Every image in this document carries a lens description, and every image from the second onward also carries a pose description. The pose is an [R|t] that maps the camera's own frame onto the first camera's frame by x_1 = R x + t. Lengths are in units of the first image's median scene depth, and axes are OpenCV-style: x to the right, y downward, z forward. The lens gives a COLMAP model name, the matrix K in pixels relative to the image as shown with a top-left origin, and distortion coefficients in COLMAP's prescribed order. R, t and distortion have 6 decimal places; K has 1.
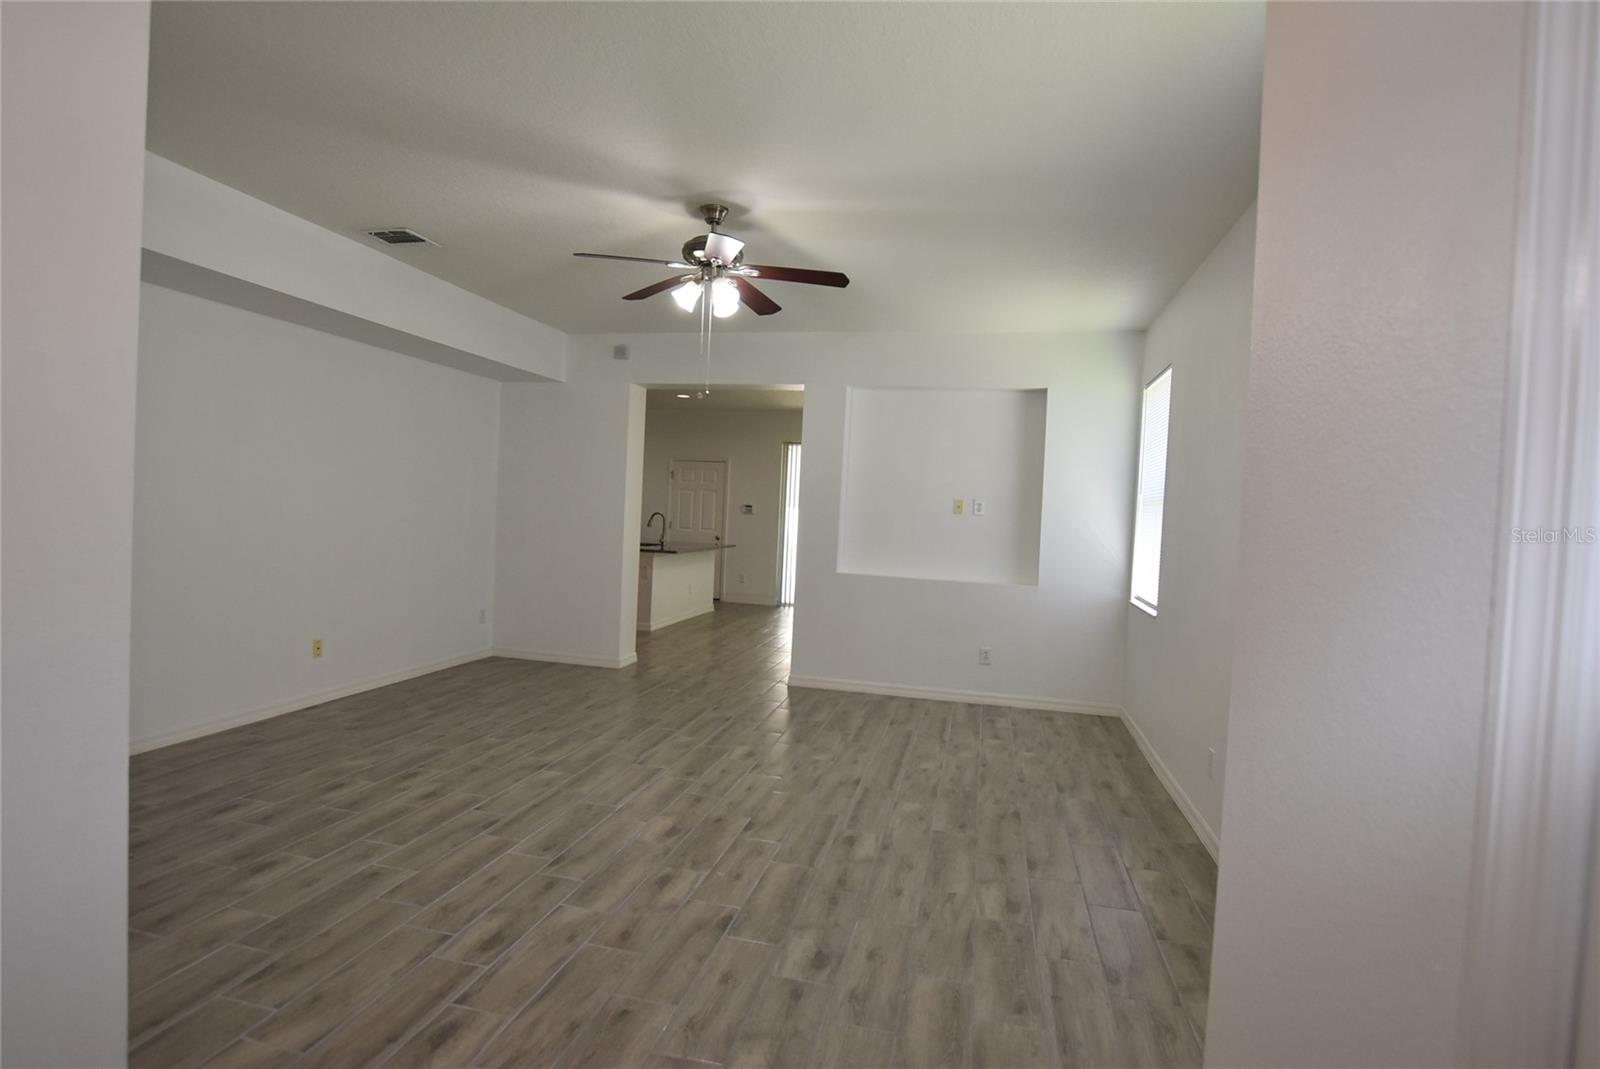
lens RADIAL K [[806.8, 0, 802.7], [0, 806.8, 534.0], [0, 0, 1]] dist [-0.028143, 0.004957]
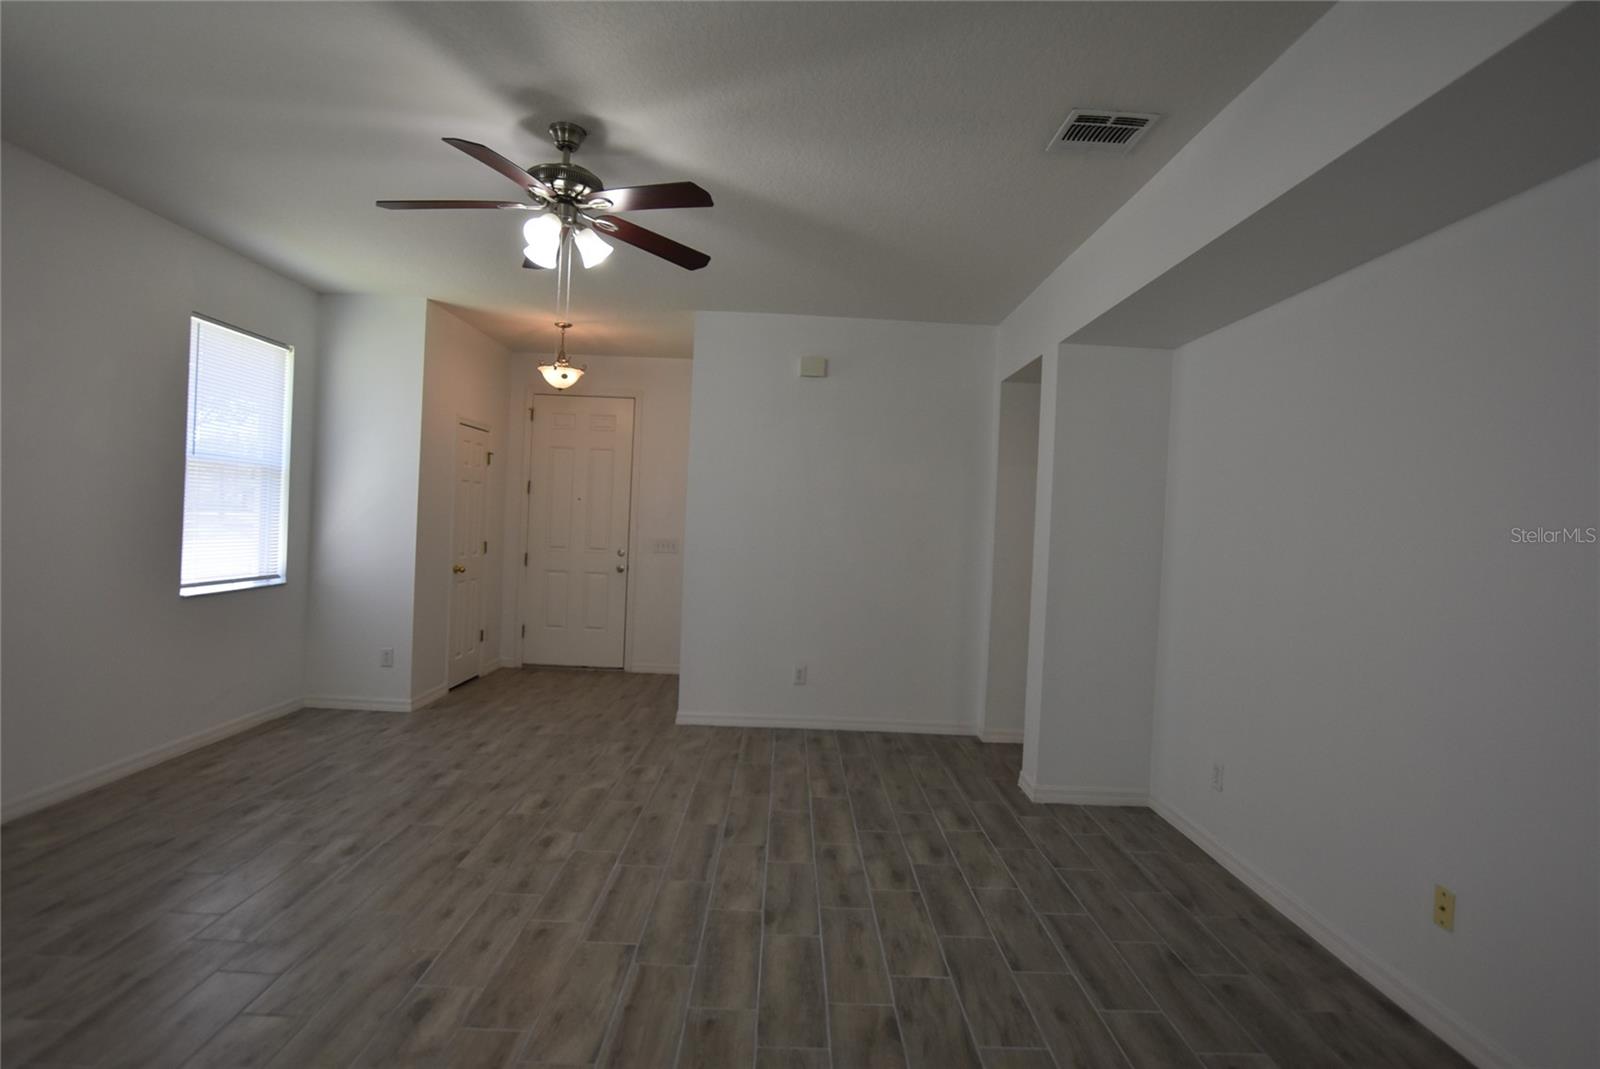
lens RADIAL K [[806.8, 0, 799.0], [0, 806.8, 534.6], [0, 0, 1]] dist [-0.028143, 0.004957]
pose [[-0.967844, -0.089450, -0.235110, -0.197499], [-0.099209, 0.994615, 0.029989, -0.066453], [0.231162, 0.052350, -0.971506, 2.014428]]
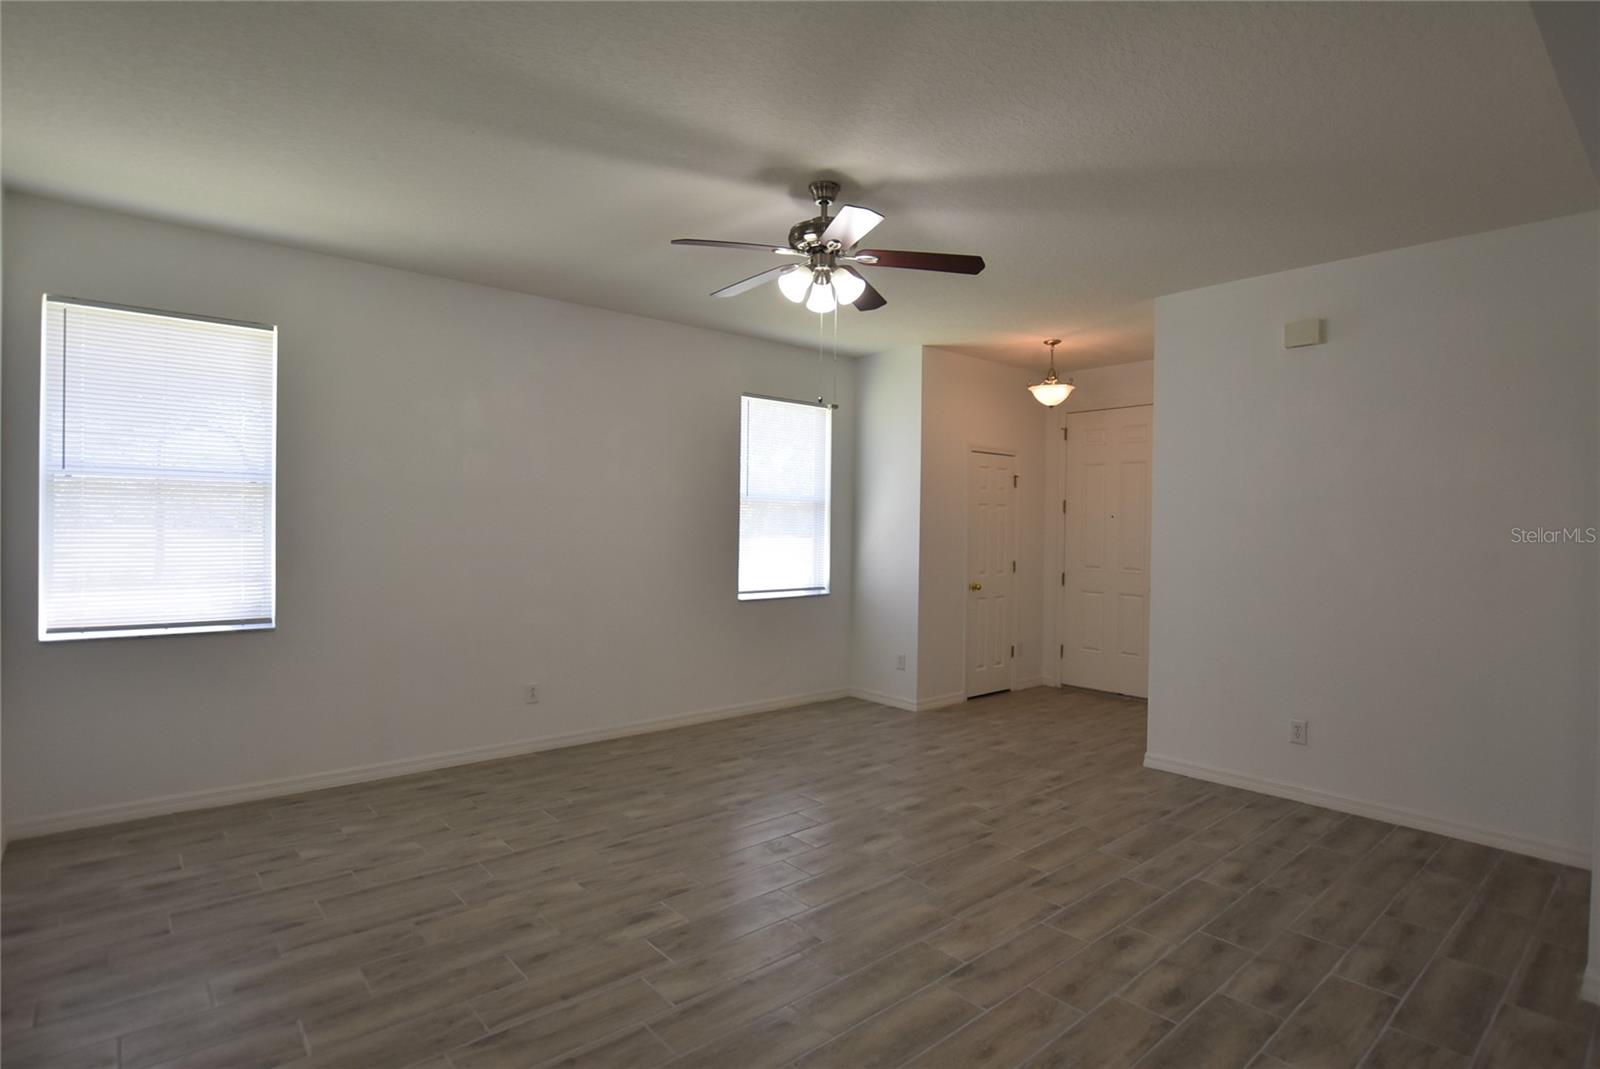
lens RADIAL K [[806.8, 0, 801.6], [0, 806.8, 534.5], [0, 0, 1]] dist [-0.028143, 0.004957]
pose [[-0.802697, -0.067513, 0.592553, -0.691236], [-0.036612, 0.997276, 0.064029, -0.093816], [-0.595262, 0.029702, -0.802983, 1.900146]]
